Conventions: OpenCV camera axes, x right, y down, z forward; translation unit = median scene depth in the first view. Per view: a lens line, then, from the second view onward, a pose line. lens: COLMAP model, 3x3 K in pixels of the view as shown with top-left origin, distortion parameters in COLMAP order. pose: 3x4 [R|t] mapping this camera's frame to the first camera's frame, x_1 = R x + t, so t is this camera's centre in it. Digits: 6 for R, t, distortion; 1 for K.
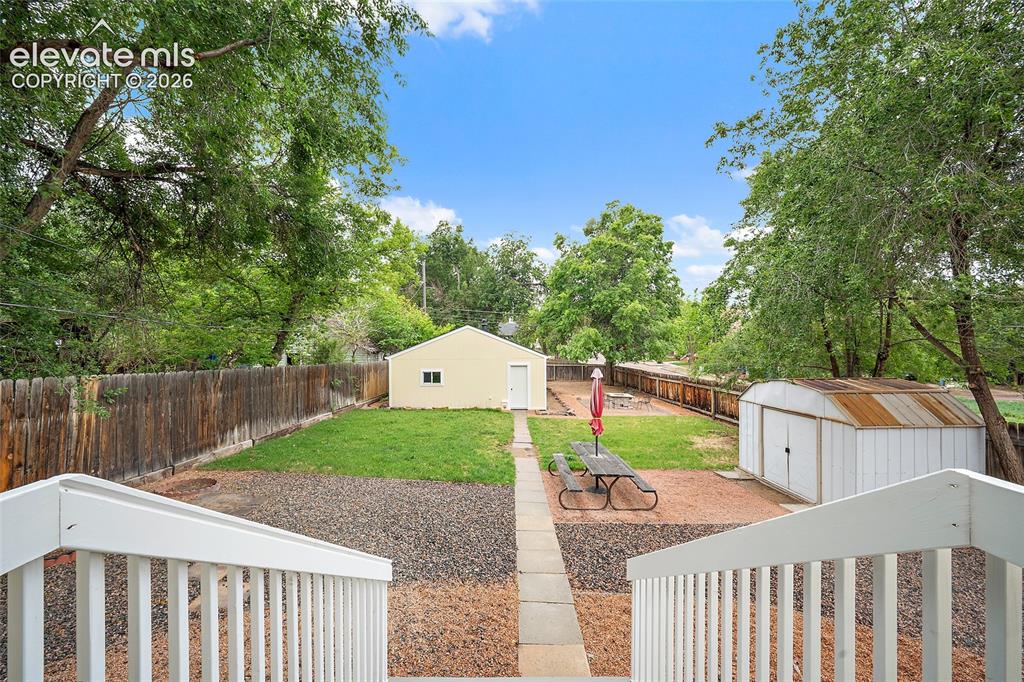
lens RADIAL K [[402.2, 0, 512.0], [0, 402.2, 341.0], [0, 0, 1]] dist [-0.000378, -0.000136]
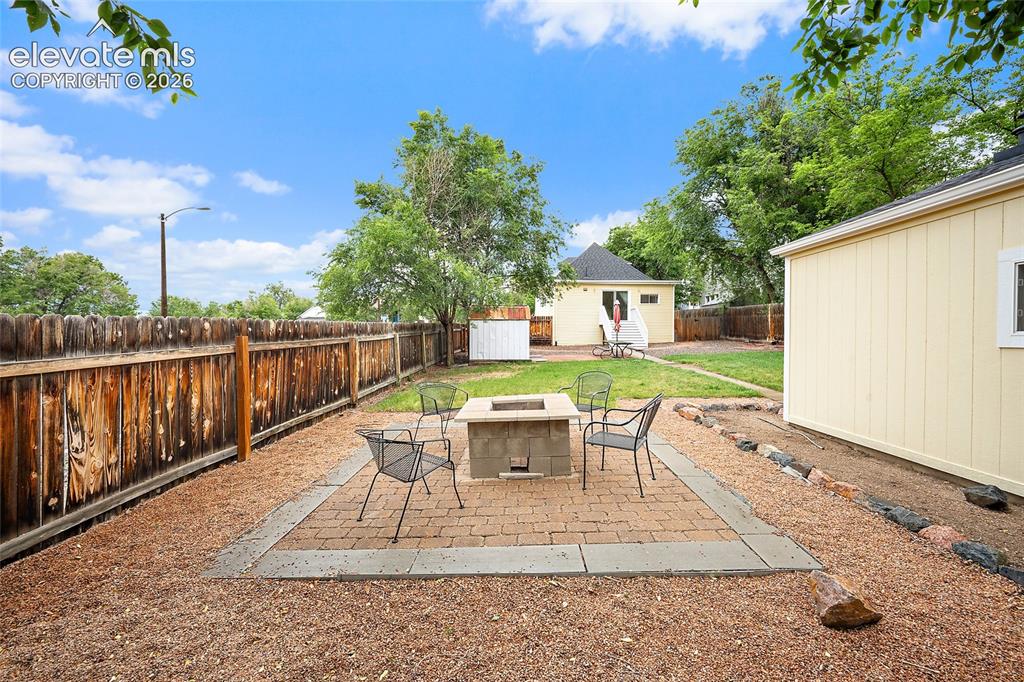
lens RADIAL K [[402.2, 0, 512.0], [0, 402.2, 341.0], [0, 0, 1]] dist [-0.000378, -0.000136]
pose [[-0.999142, -0.000521, 0.041419, 0.574776], [0.000235, 0.999833, 0.018246, 0.210897], [-0.041422, 0.018240, -0.998975, 2.703955]]
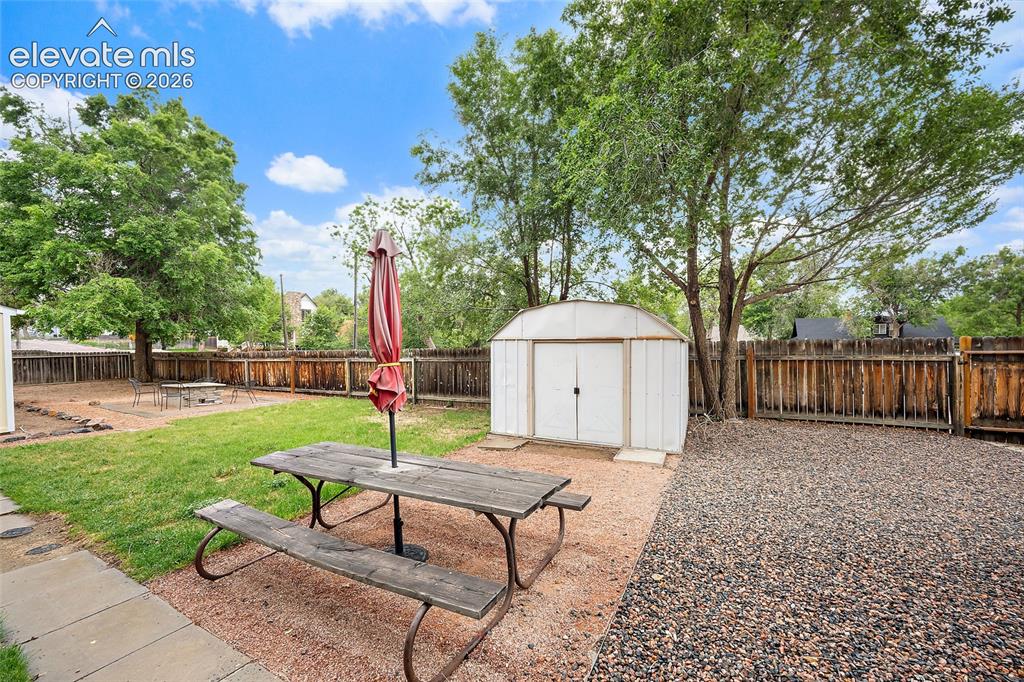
lens RADIAL K [[399.8, 0, 503.1], [0, 399.8, 352.5], [0, 0, 1]] dist [-0.001260, -0.000001]
pose [[0.506778, -0.034079, 0.861403, -0.041251], [0.006817, 0.999345, 0.035526, 0.146608], [-0.862050, -0.012132, 0.506678, 0.634976]]
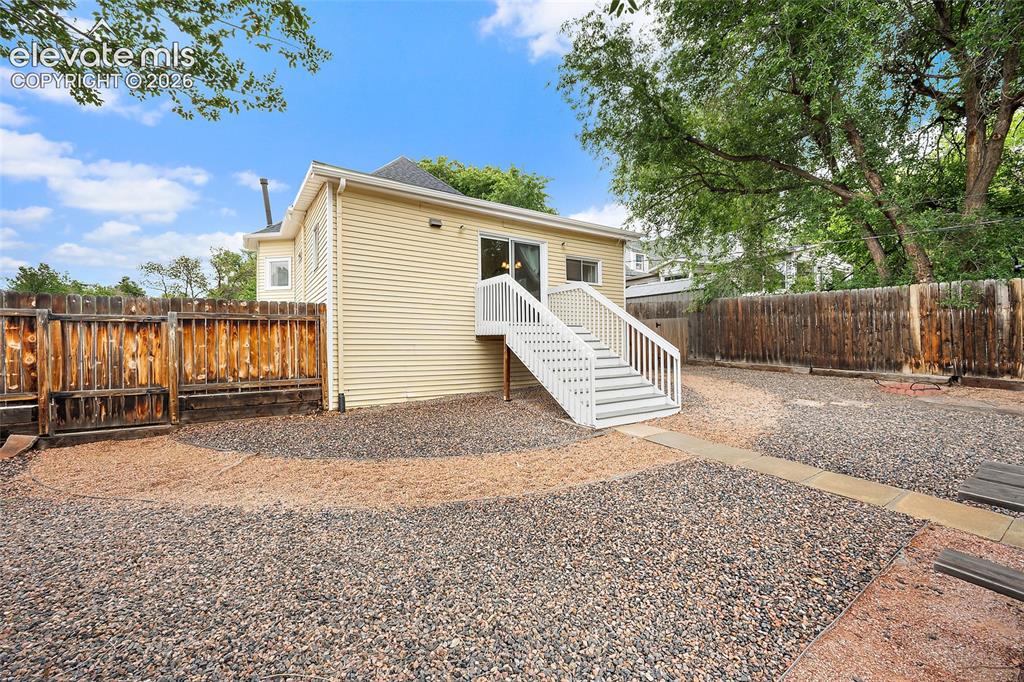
lens RADIAL K [[411.6, 0, 504.3], [0, 411.6, 331.5], [0, 0, 1]] dist [-0.001119, -0.000134]
pose [[-0.841813, -0.000737, -0.539769, 0.547428], [0.011253, 0.999758, -0.018915, 0.162369], [0.539653, -0.021997, -0.841600, 0.790611]]
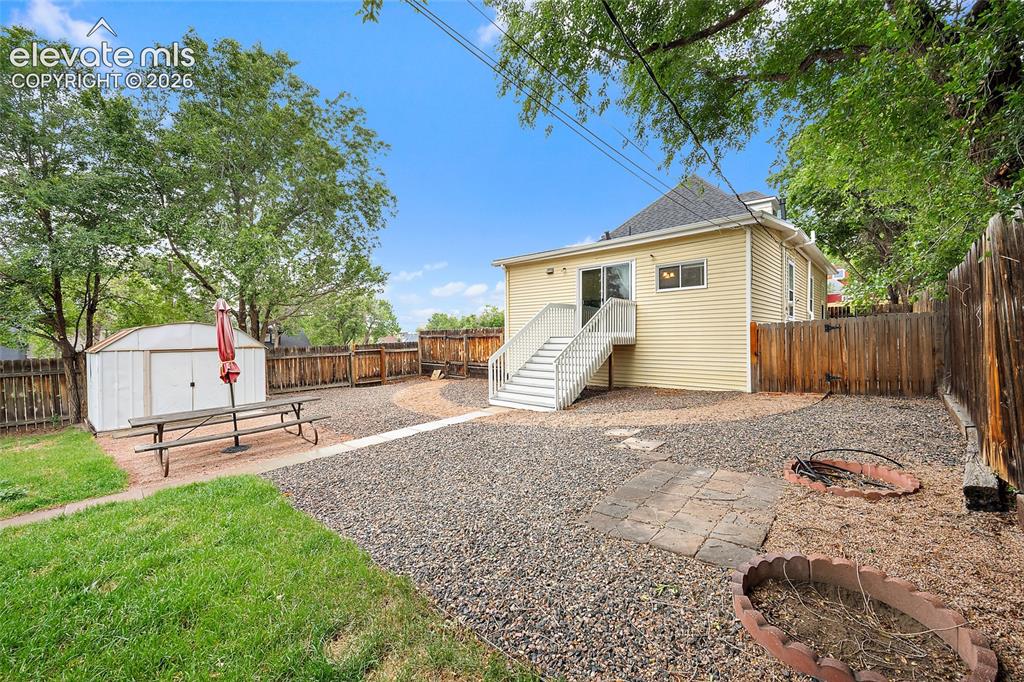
lens RADIAL K [[402.2, 0, 512.0], [0, 402.2, 341.0], [0, 0, 1]] dist [-0.000378, -0.000136]
pose [[-0.719954, 0.007183, 0.693985, -0.645129], [0.014732, 0.999879, 0.004935, 0.136266], [-0.693866, 0.013777, -0.719973, 1.029949]]
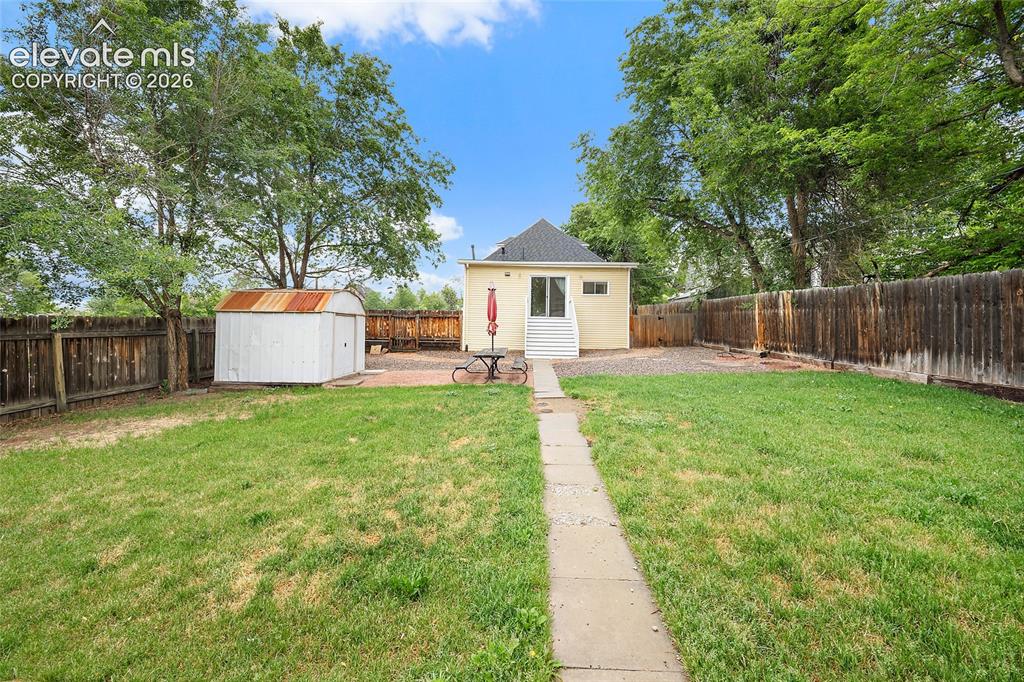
lens RADIAL K [[411.6, 0, 504.3], [0, 411.6, 331.5], [0, 0, 1]] dist [-0.001119, -0.000134]
pose [[-0.998068, -0.010907, 0.061172, 0.082412], [-0.010917, 0.999940, 0.000175, 0.192944], [-0.061170, -0.000493, -0.998127, 1.984008]]
